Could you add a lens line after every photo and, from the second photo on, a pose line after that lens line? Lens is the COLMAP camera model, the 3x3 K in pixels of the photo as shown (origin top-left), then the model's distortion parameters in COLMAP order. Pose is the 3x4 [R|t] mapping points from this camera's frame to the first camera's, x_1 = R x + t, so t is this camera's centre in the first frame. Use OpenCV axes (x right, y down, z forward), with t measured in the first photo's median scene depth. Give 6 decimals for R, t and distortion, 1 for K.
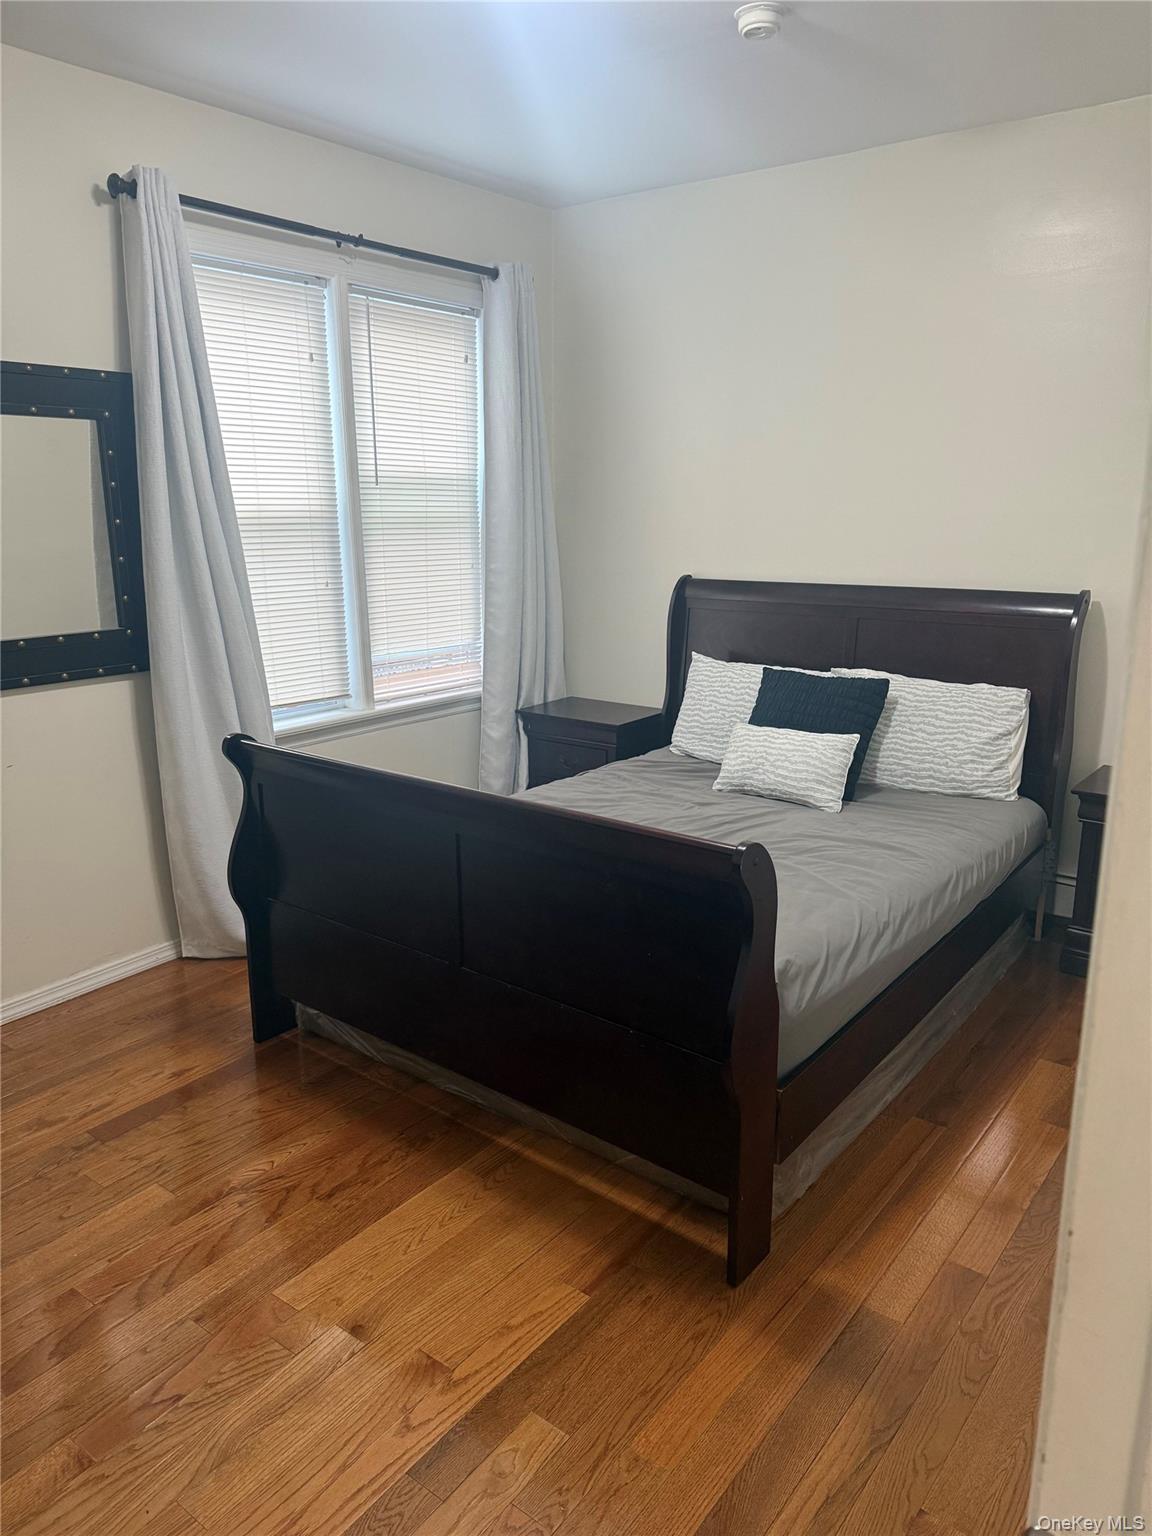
lens RADIAL K [[1072.6, 0, 576.0], [0, 1072.6, 768.0], [0, 0, 1]] dist [0.090645, -0.152958]
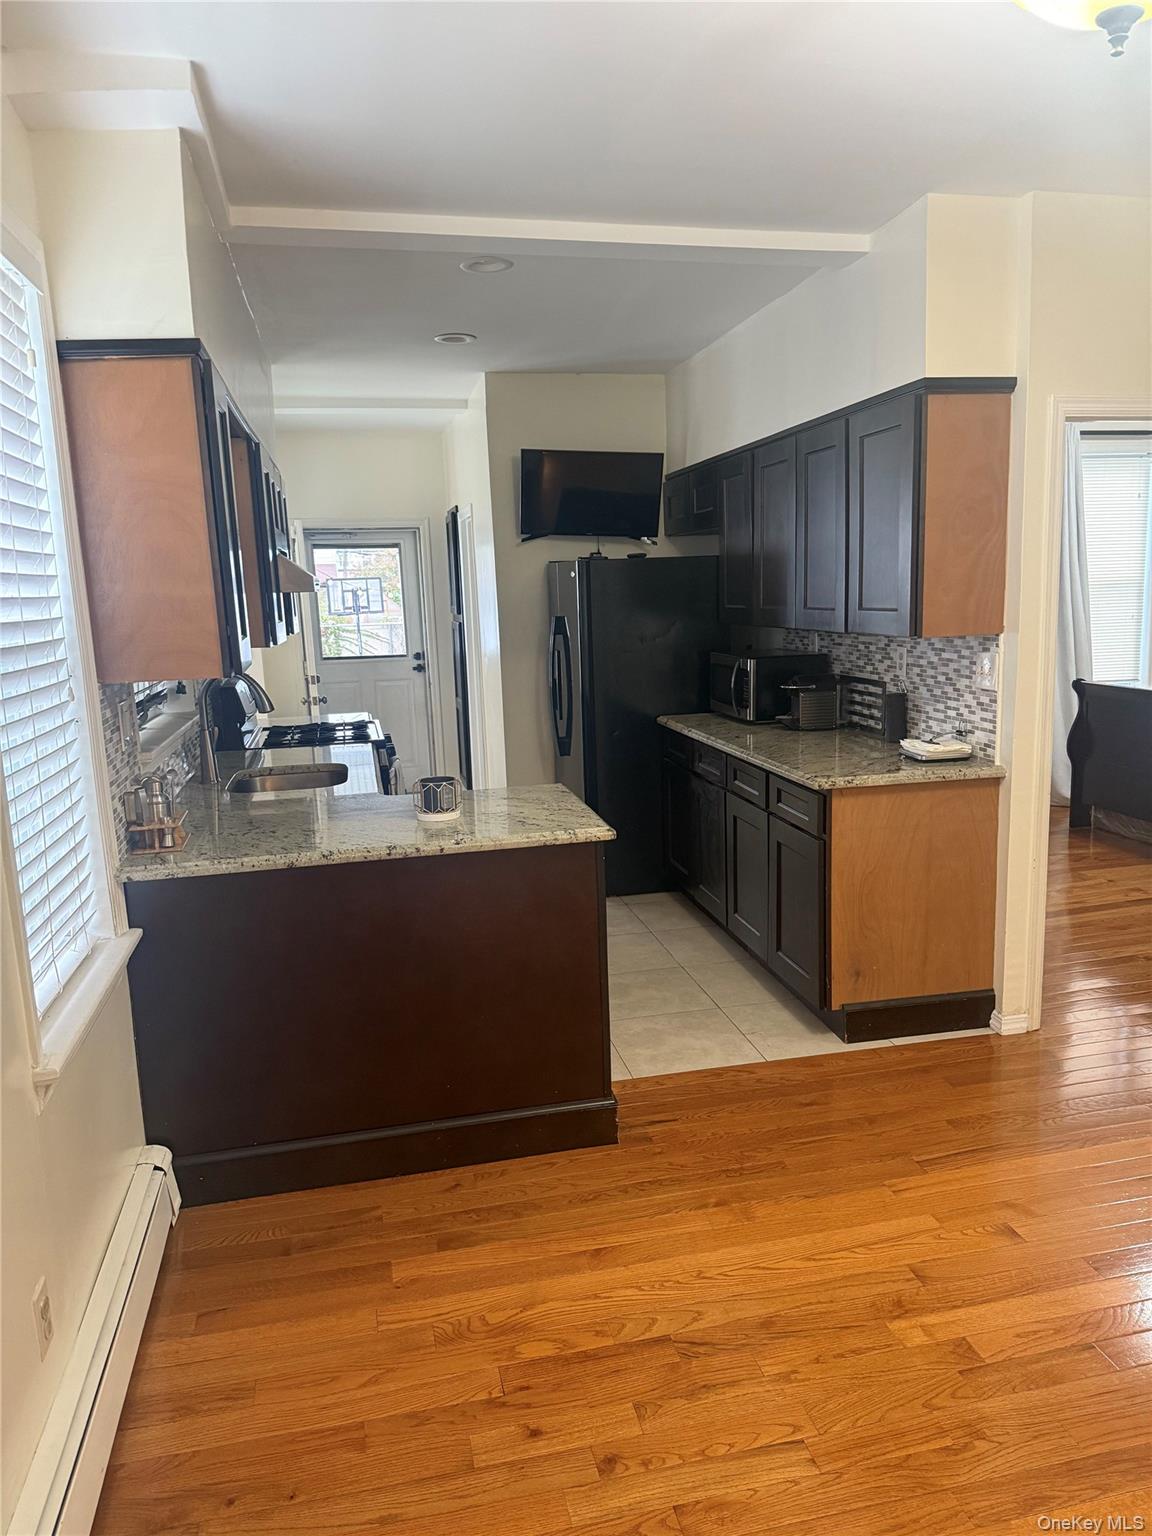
lens RADIAL K [[1071.7, 0, 551.2], [0, 1071.7, 782.6], [0, 0, 1]] dist [0.005192, -0.030219]
pose [[0.747706, 0.092725, -0.657524, 0.316888], [-0.121223, 0.992623, 0.002132, 0.293227], [0.652871, 0.078113, 0.753430, -1.250862]]
